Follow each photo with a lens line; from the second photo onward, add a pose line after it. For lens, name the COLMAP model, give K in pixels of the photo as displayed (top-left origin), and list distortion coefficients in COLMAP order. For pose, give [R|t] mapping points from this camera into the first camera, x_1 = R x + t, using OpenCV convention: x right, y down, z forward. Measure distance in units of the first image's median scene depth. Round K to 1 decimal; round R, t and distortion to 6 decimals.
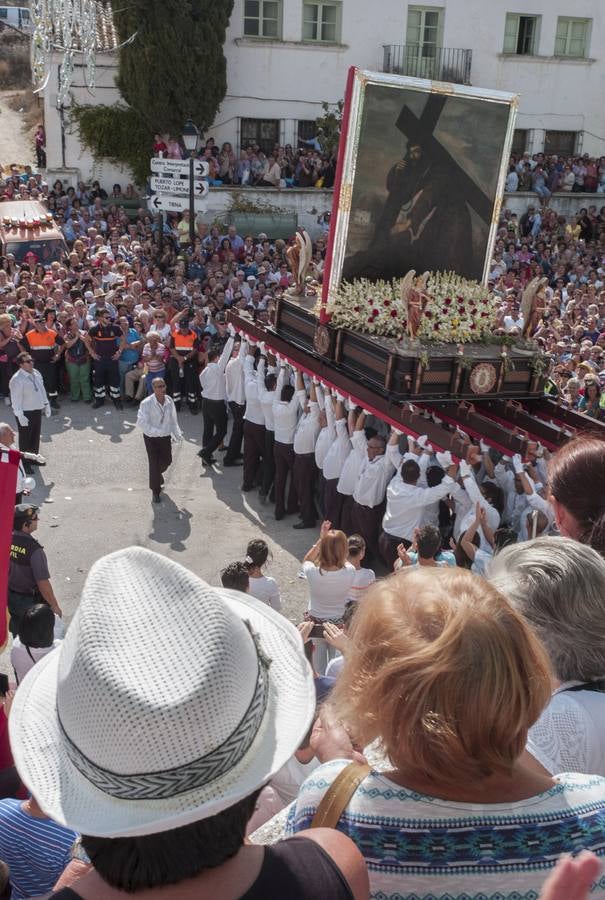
lens RADIAL K [[988.6, 0, 306.0], [0, 988.6, 449.2], [0, 0, 1]] dist [-0.009299, 0.000000]
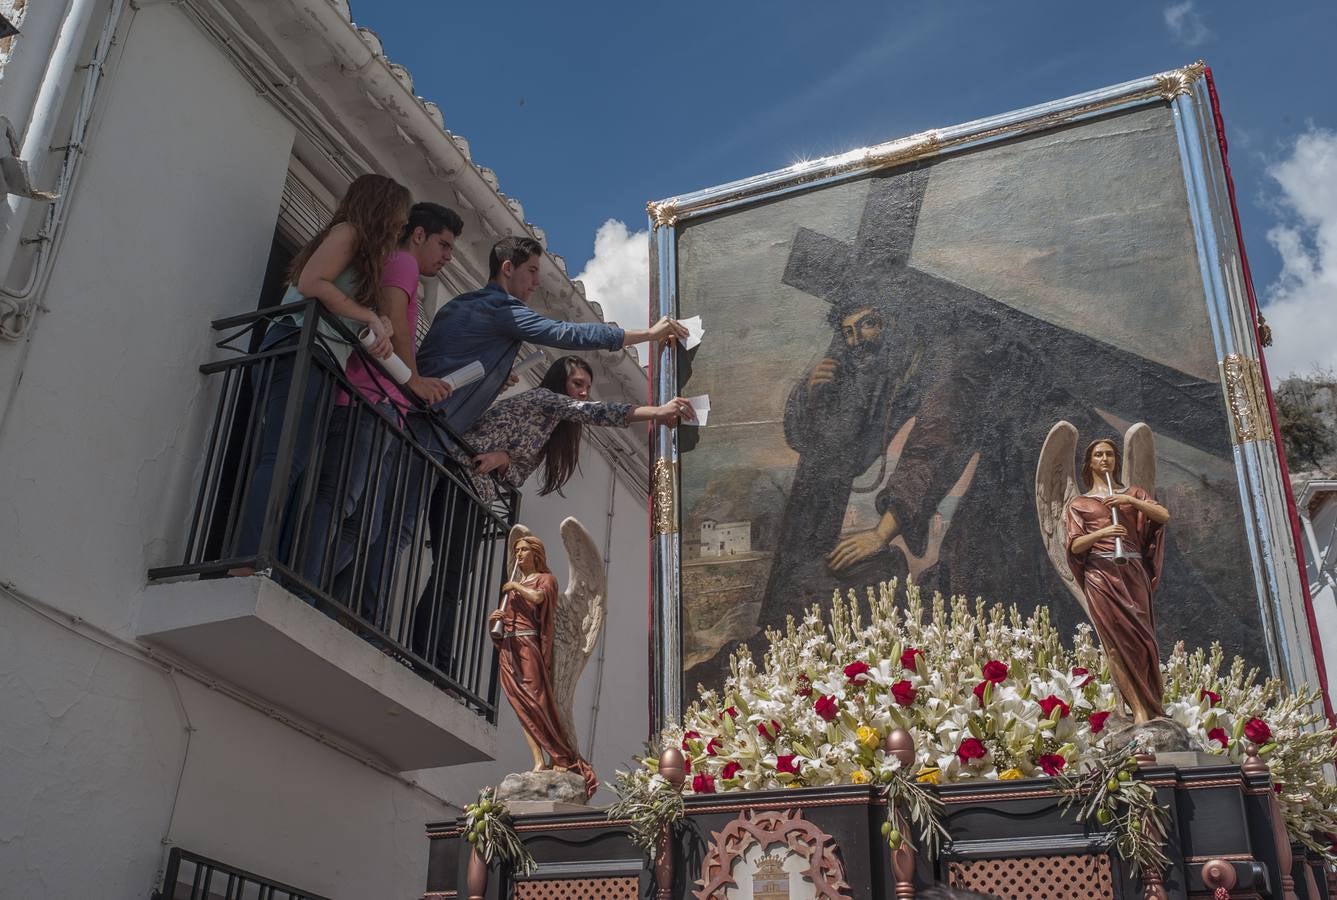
lens RADIAL K [[1468.6, 0, 665.5], [0, 1468.6, 436.9], [0, 0, 1]] dist [-0.009299, 0.000000]
pose [[0.626191, -0.409504, -0.663469, 0.378052], [-0.173410, 0.756496, -0.630589, 0.047504], [0.760141, 0.509921, 0.402699, 0.767995]]
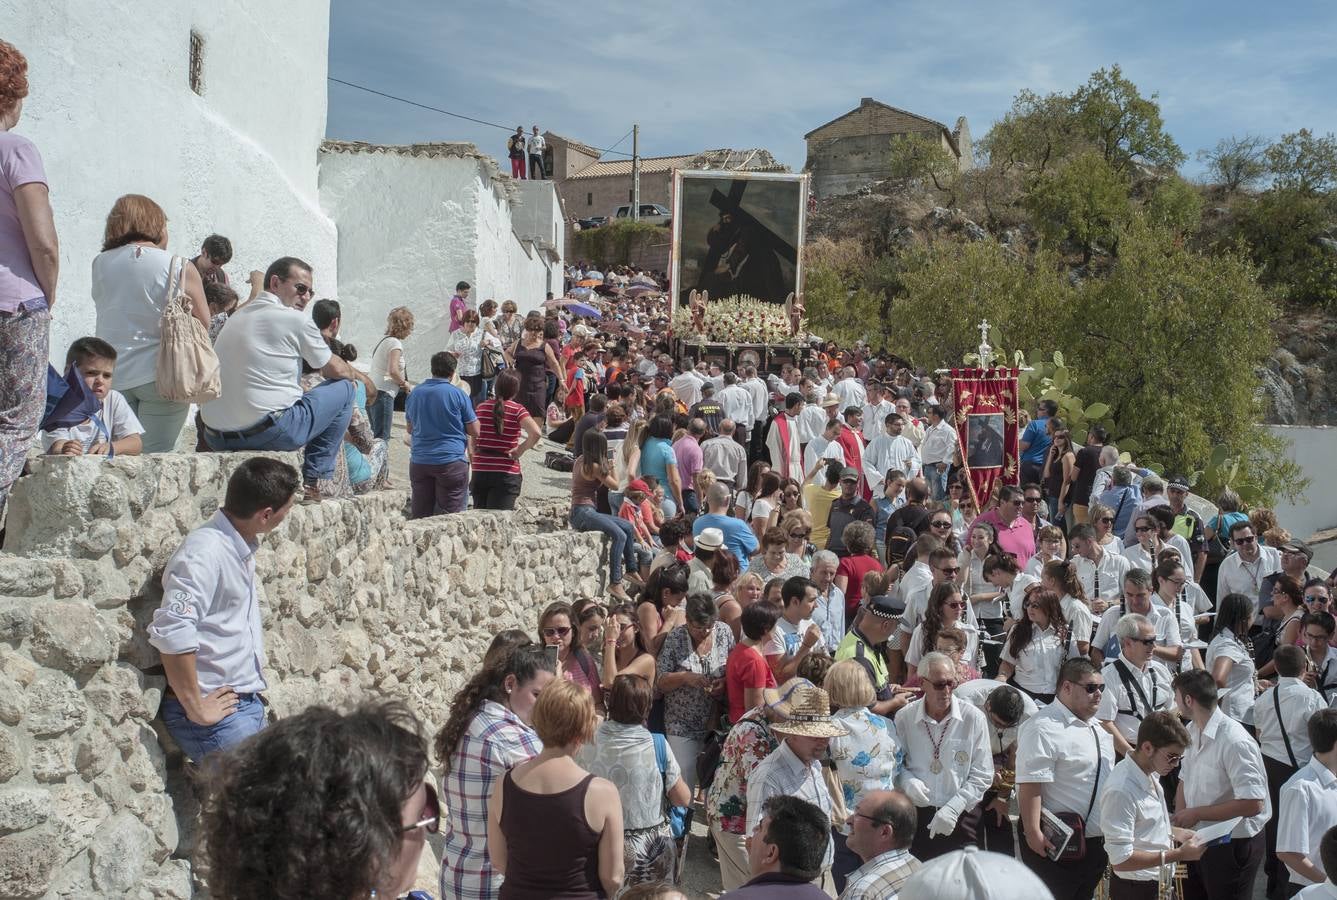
lens RADIAL K [[1468.6, 0, 690.7], [0, 1468.6, 398.7], [0, 0, 1]] dist [-0.009299, 0.000000]
pose [[0.934145, -0.027676, -0.355820, 0.836102], [-0.039728, 0.982729, -0.180737, 0.367845], [0.354677, 0.182971, 0.916911, -1.000669]]
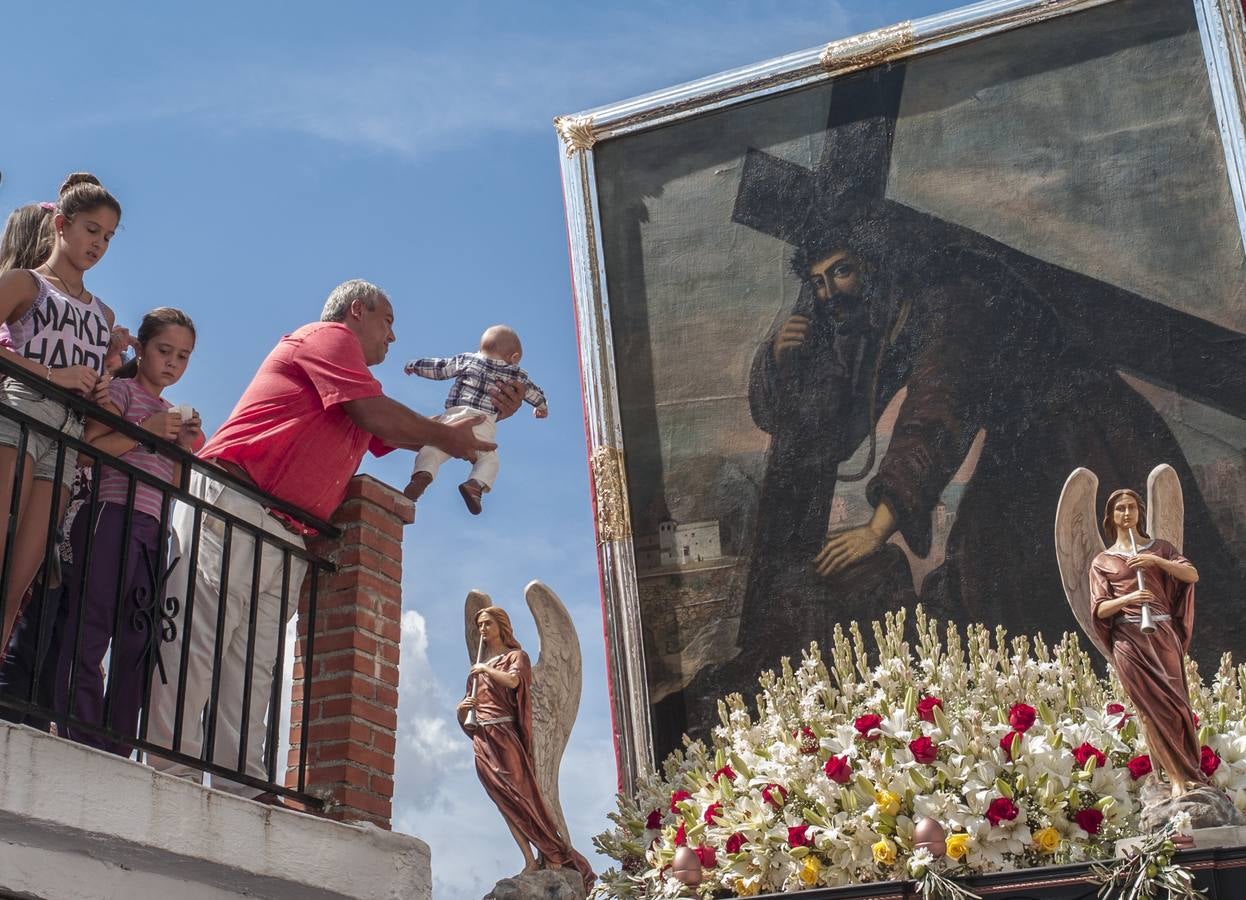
lens RADIAL K [[2158.7, 0, 565.8], [0, 2158.7, 405.7], [0, 0, 1]] dist [-0.001882, 0.000000]
pose [[0.612040, -0.394158, -0.685599, 0.458472], [-0.095906, 0.823547, -0.559082, 0.070056], [0.784990, 0.407933, 0.466242, 0.674540]]
